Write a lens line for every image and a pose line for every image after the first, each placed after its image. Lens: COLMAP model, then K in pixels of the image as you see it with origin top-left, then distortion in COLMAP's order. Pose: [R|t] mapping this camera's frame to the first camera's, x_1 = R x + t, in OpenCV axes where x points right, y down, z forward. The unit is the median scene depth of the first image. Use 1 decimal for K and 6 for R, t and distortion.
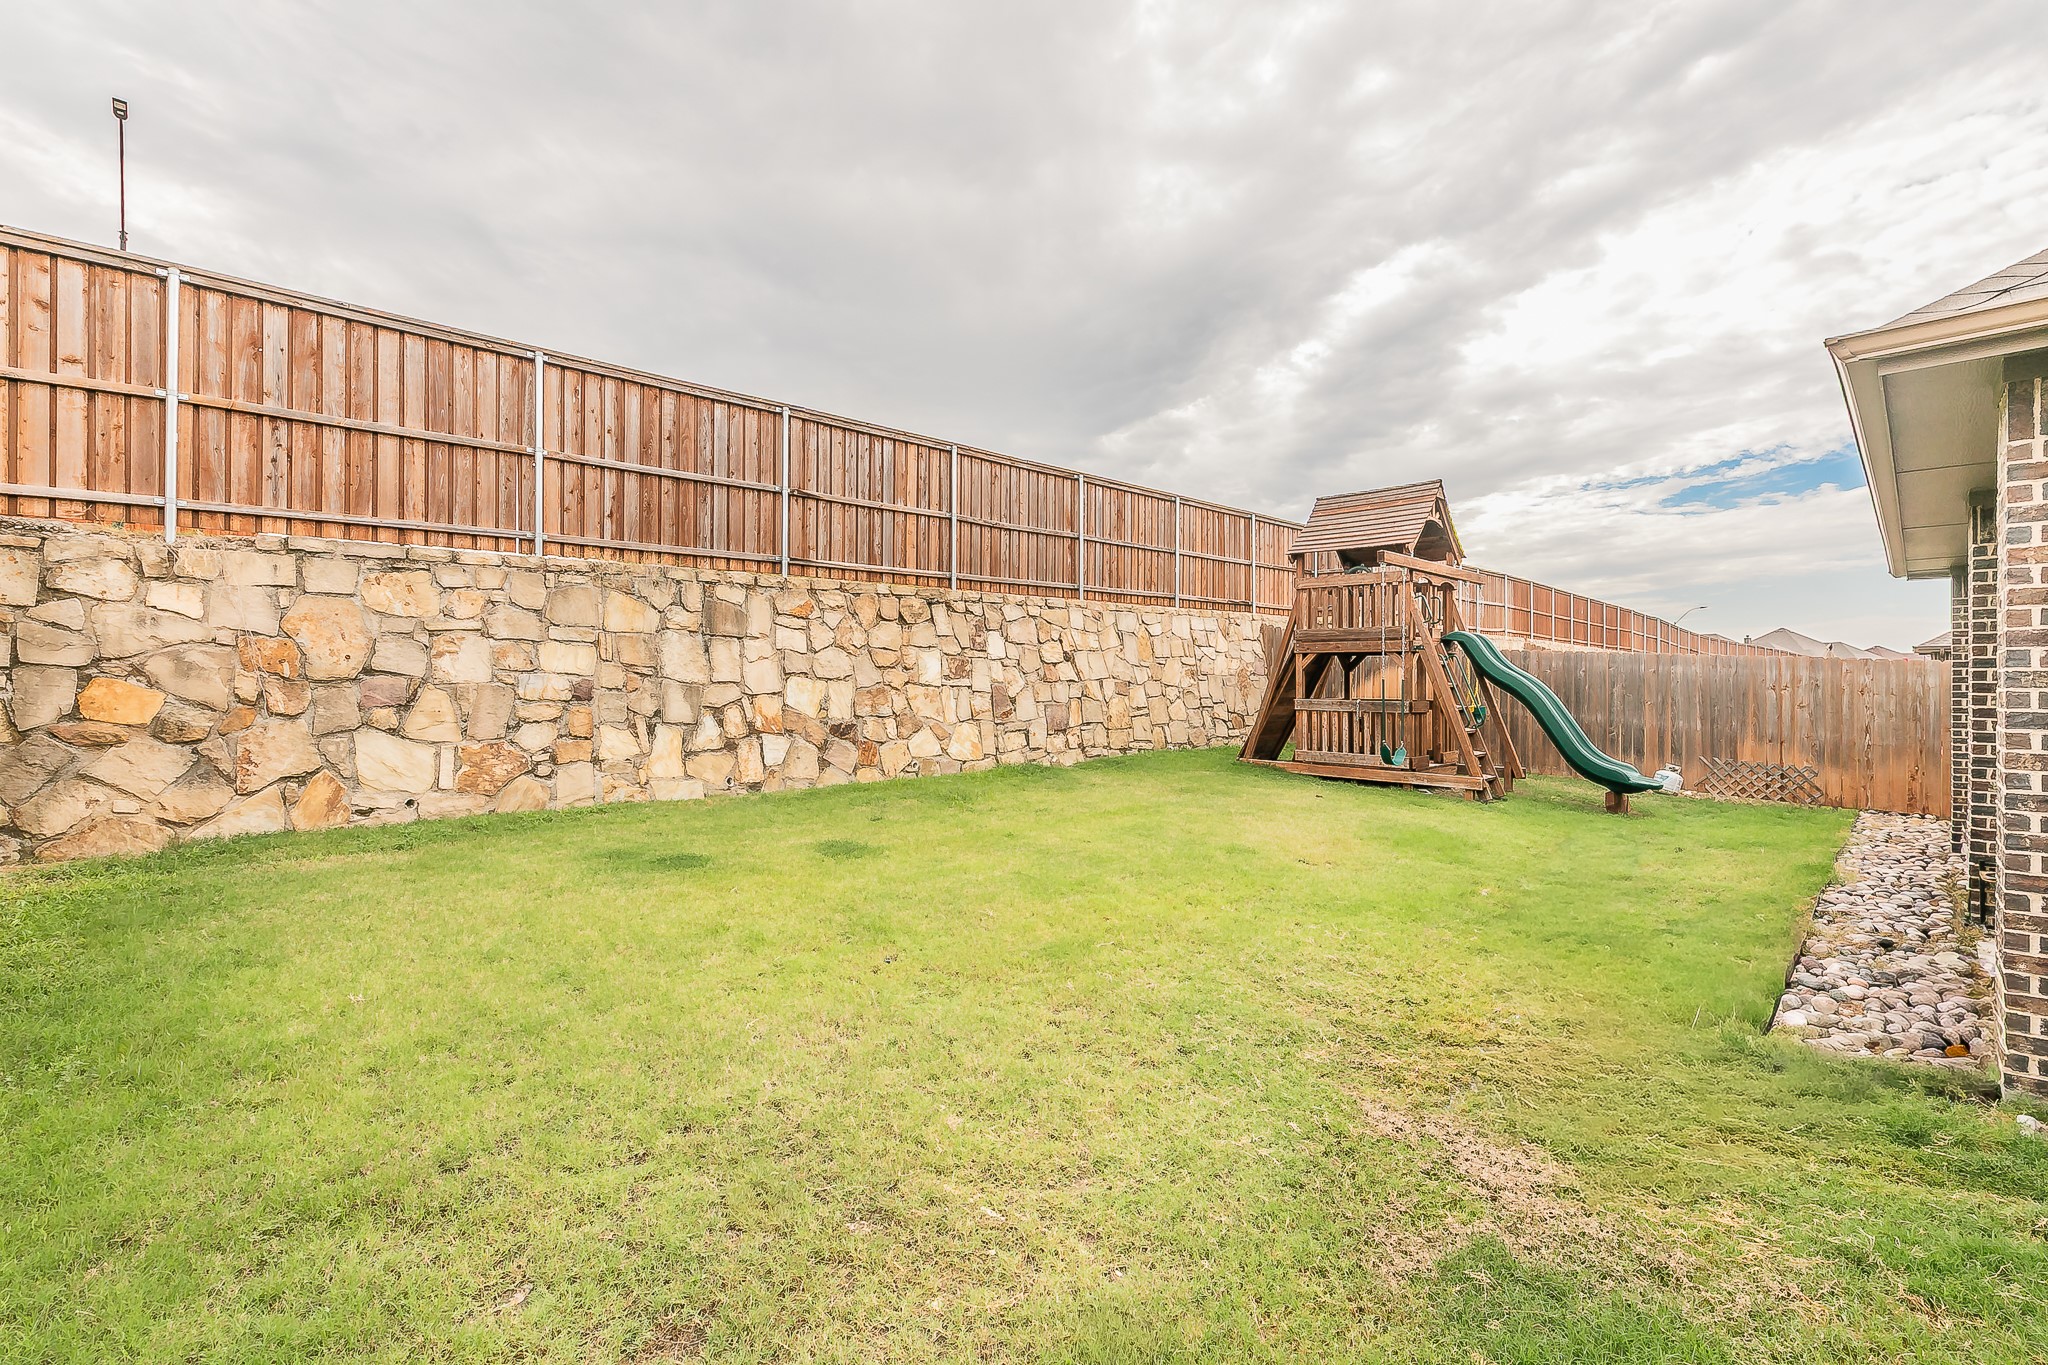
lens RADIAL K [[889.2, 0, 1019.3], [0, 889.2, 675.1], [0, 0, 1]] dist [0.000412, -0.000507]
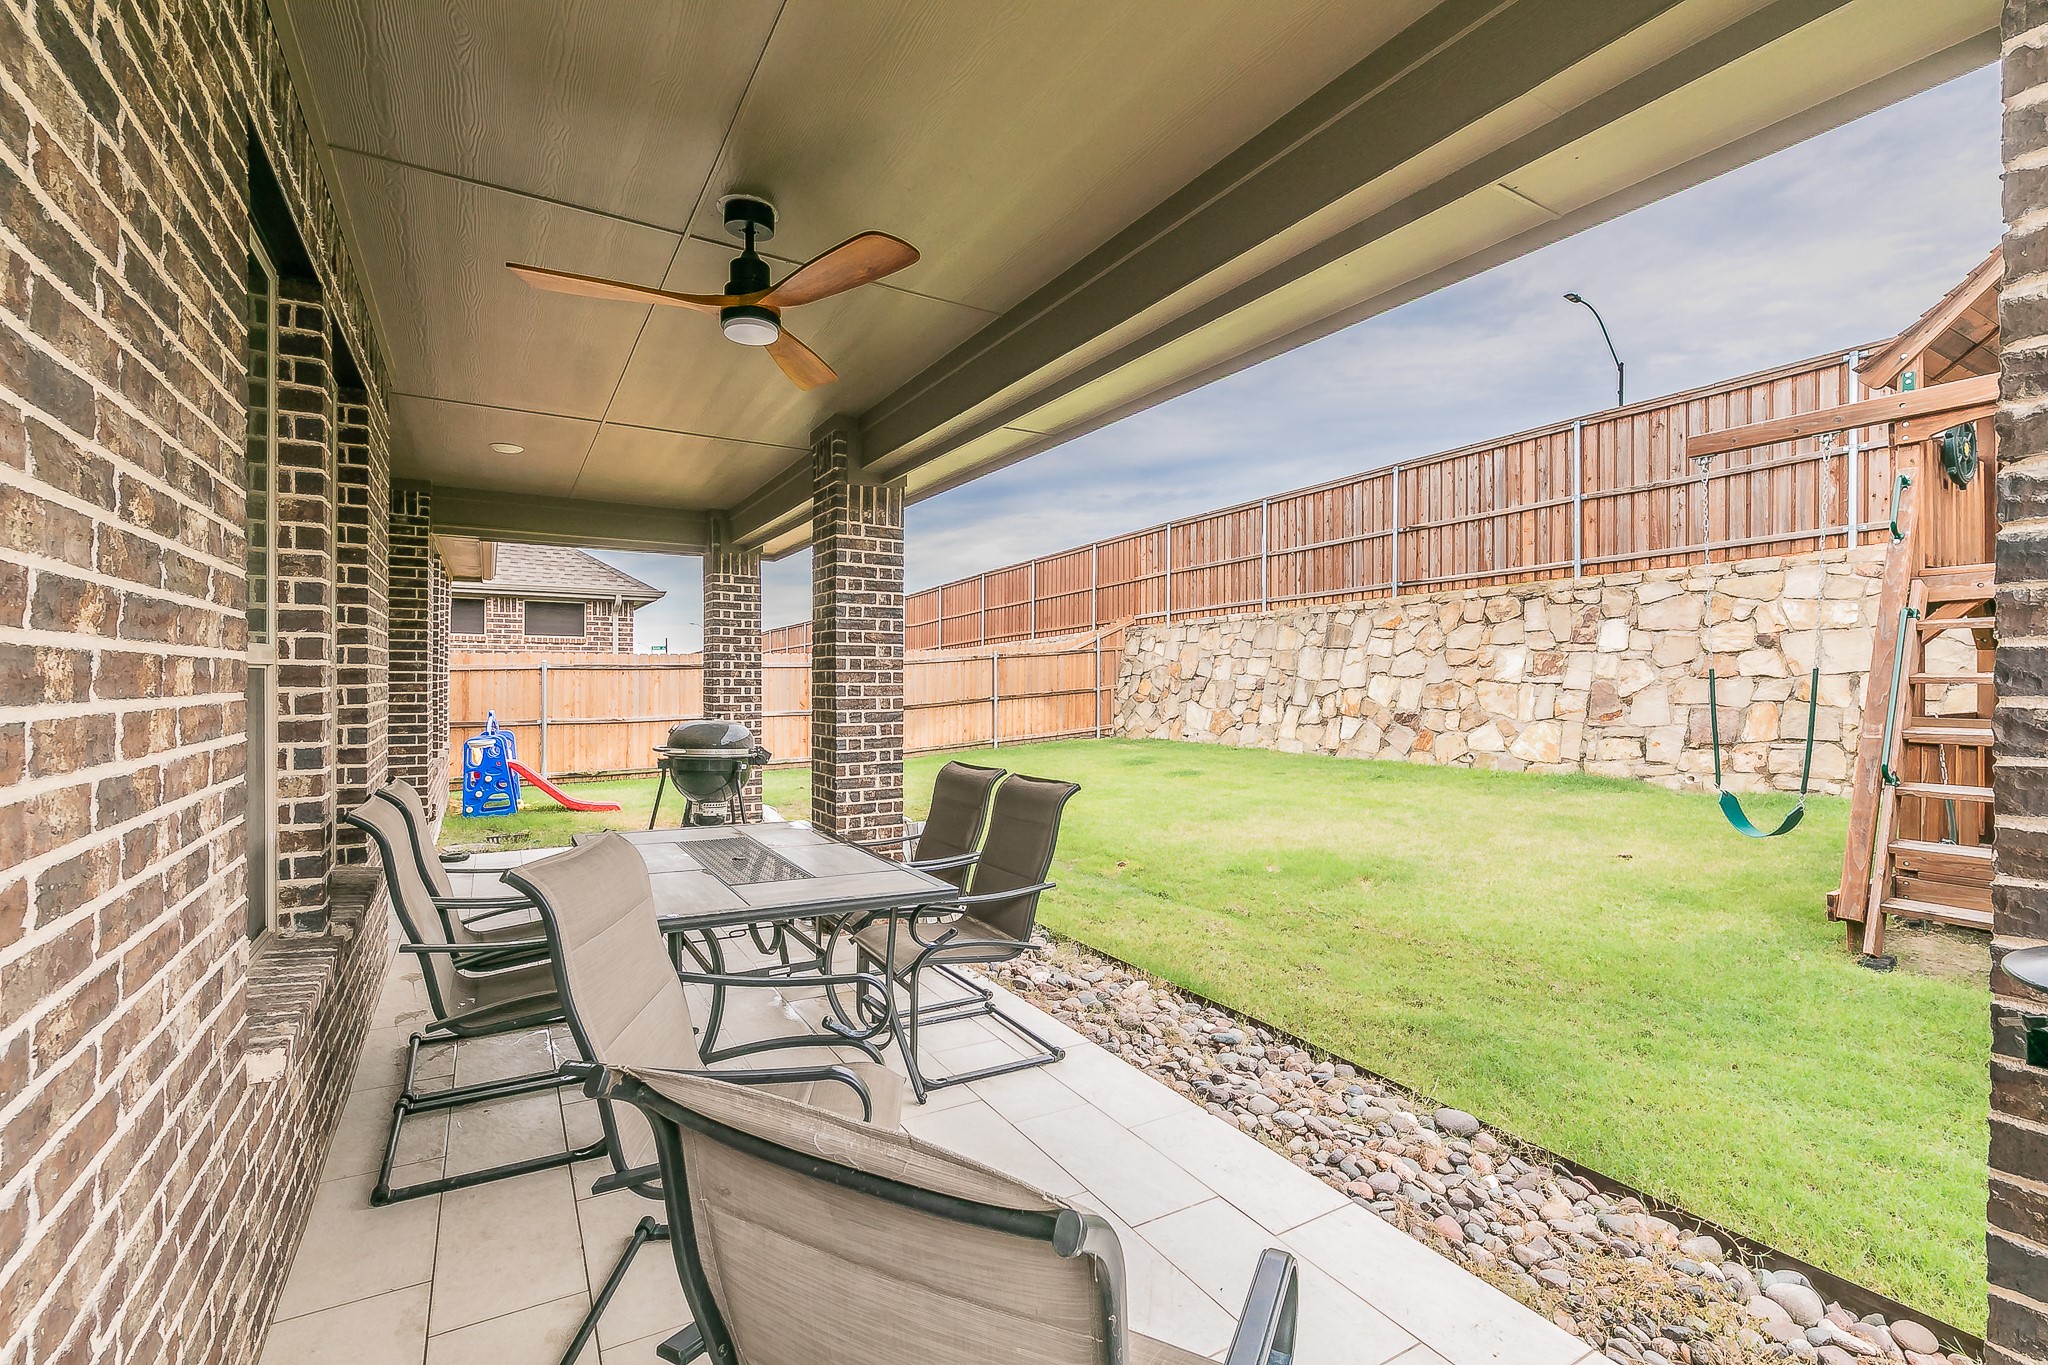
lens RADIAL K [[889.2, 0, 1019.3], [0, 889.2, 675.1], [0, 0, 1]] dist [0.000412, -0.000507]
pose [[-0.241435, -0.011824, -0.970345, 1.088341], [0.003098, 0.999911, -0.012955, 0.015897], [0.970412, -0.006134, -0.241377, 0.759146]]
